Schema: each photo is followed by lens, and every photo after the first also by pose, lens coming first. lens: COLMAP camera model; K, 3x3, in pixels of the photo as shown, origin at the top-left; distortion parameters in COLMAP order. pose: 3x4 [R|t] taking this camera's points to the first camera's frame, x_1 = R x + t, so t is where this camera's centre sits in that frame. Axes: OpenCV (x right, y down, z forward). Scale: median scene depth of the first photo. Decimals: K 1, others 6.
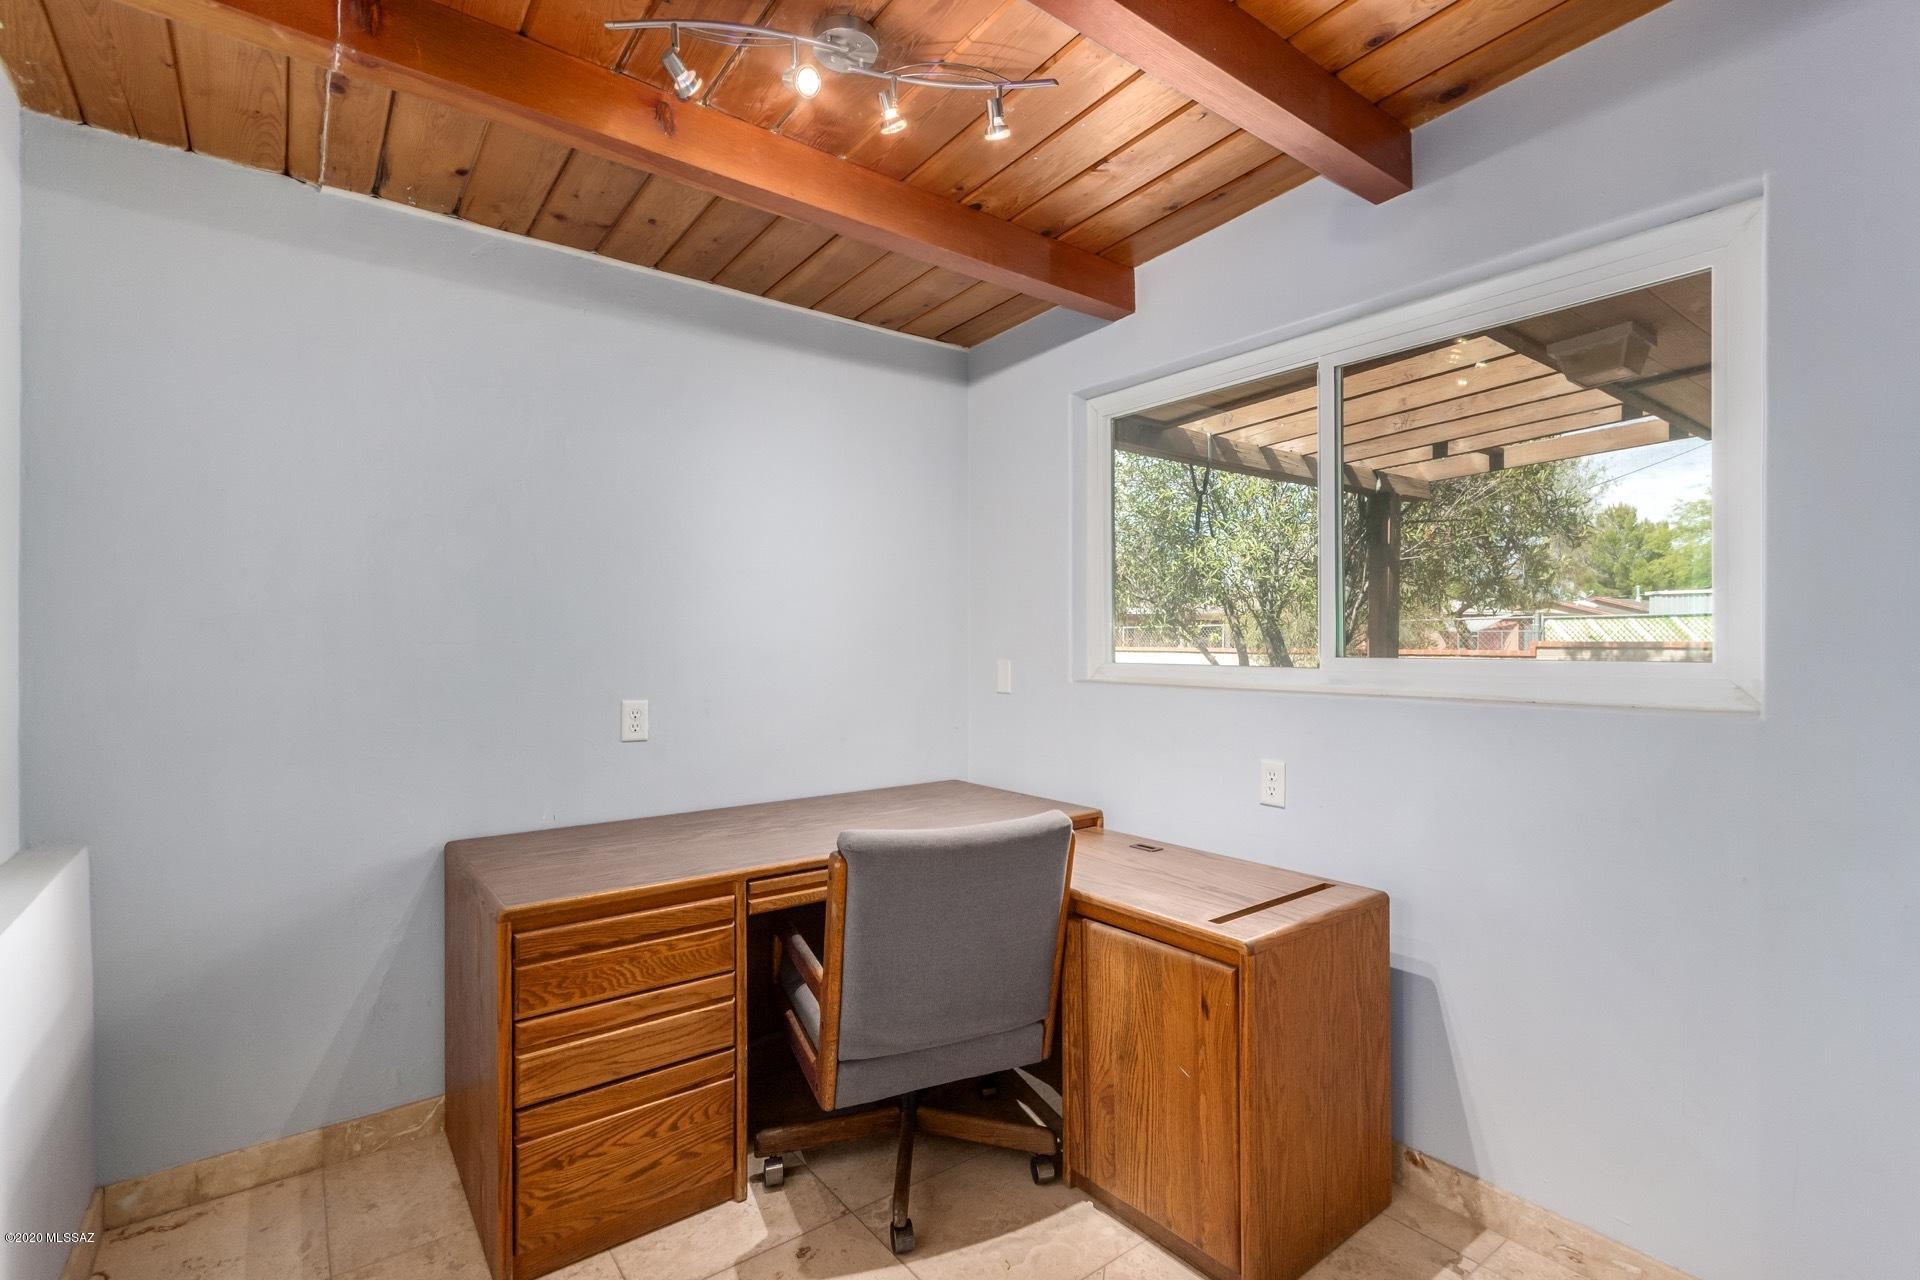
lens RADIAL K [[886.5, 0, 955.3], [0, 886.5, 639.6], [0, 0, 1]] dist [0.004180, 0.000252]
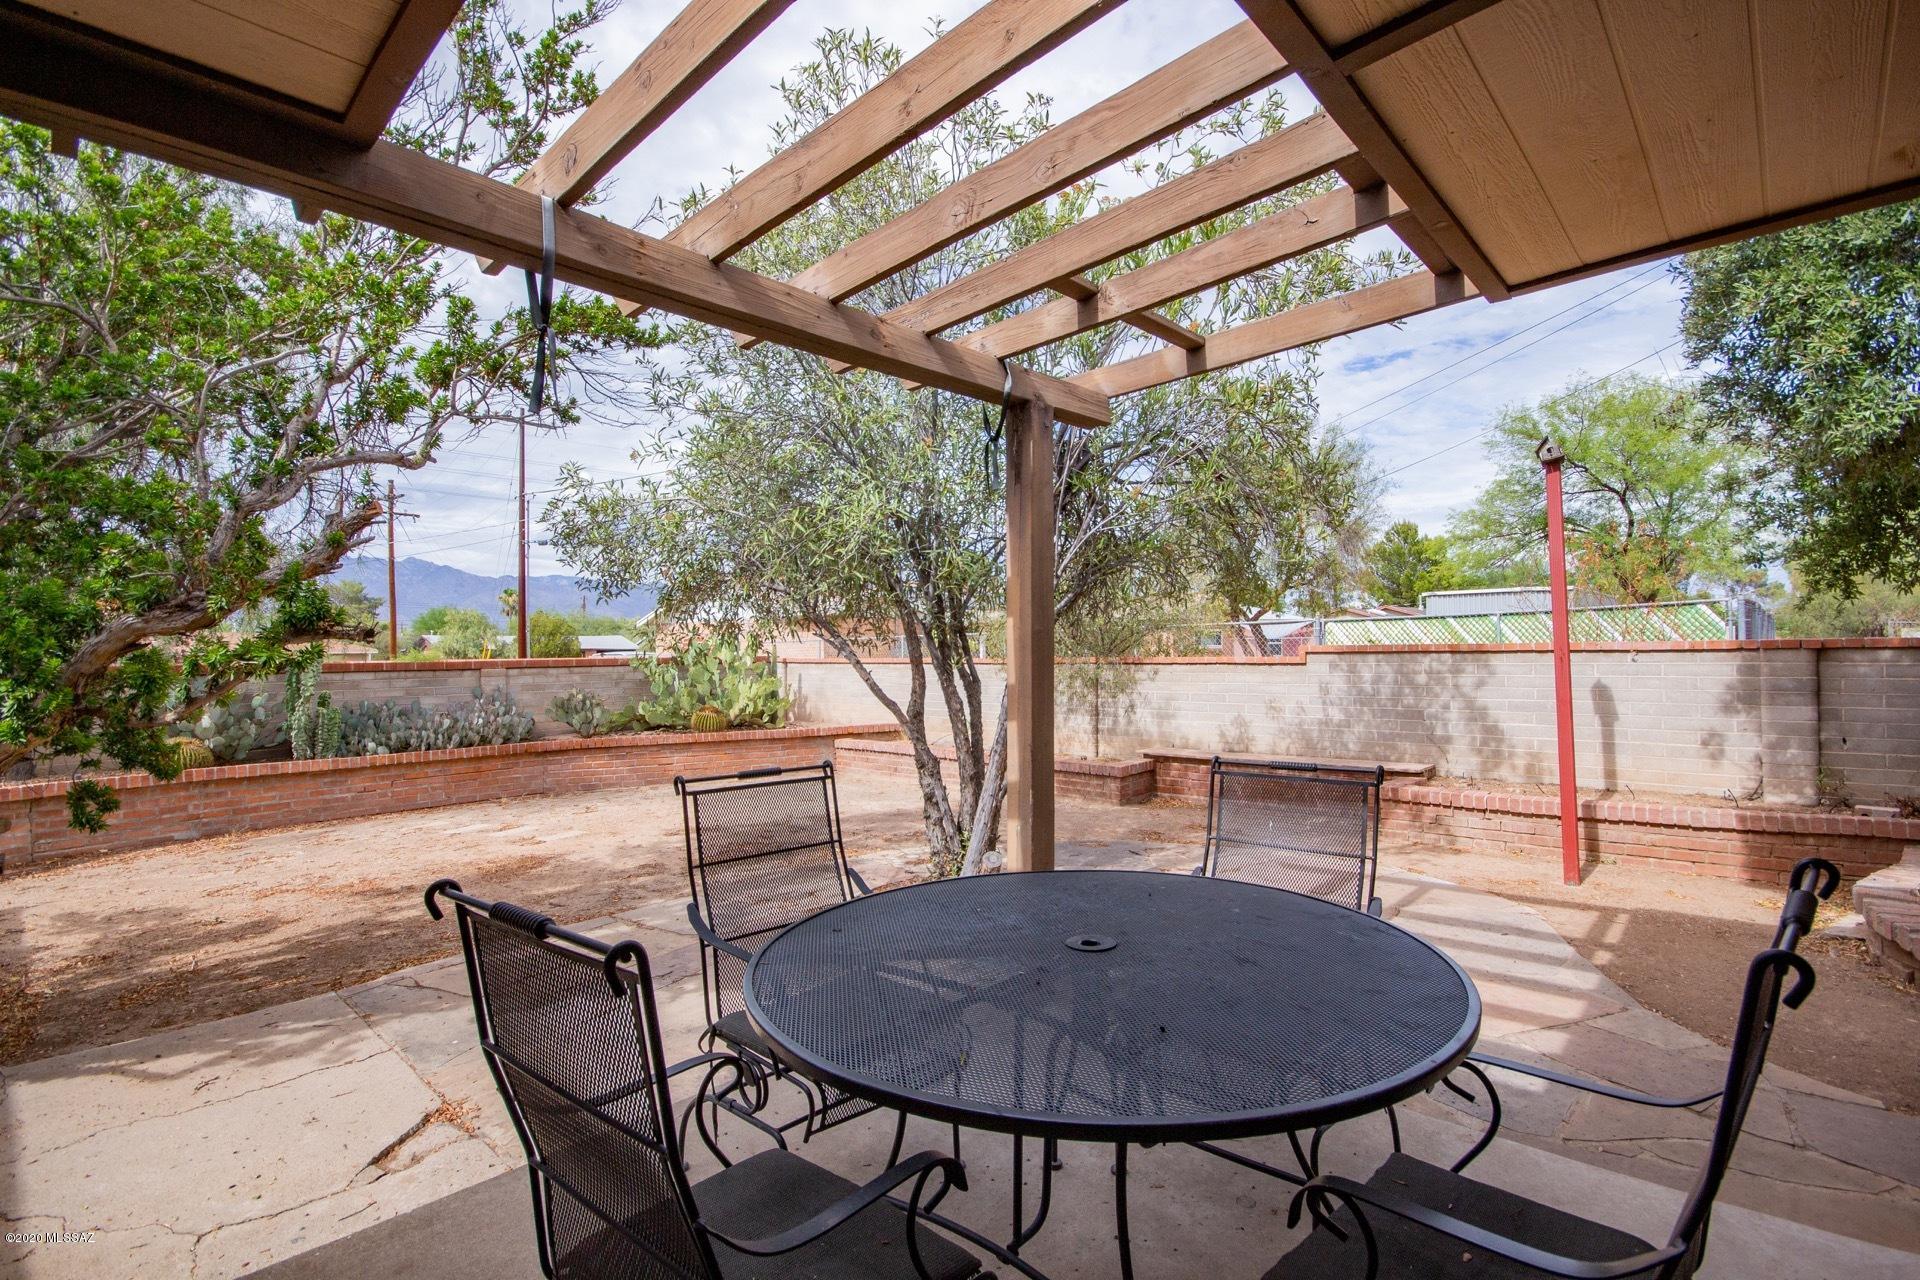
lens RADIAL K [[886.5, 0, 966.3], [0, 886.5, 648.5], [0, 0, 1]] dist [0.004180, 0.000252]
pose [[0.983553, -0.009566, 0.180369, 0.068267], [0.009871, 0.999951, -0.000793, 0.000323], [-0.180353, 0.002560, 0.983599, 0.084811]]
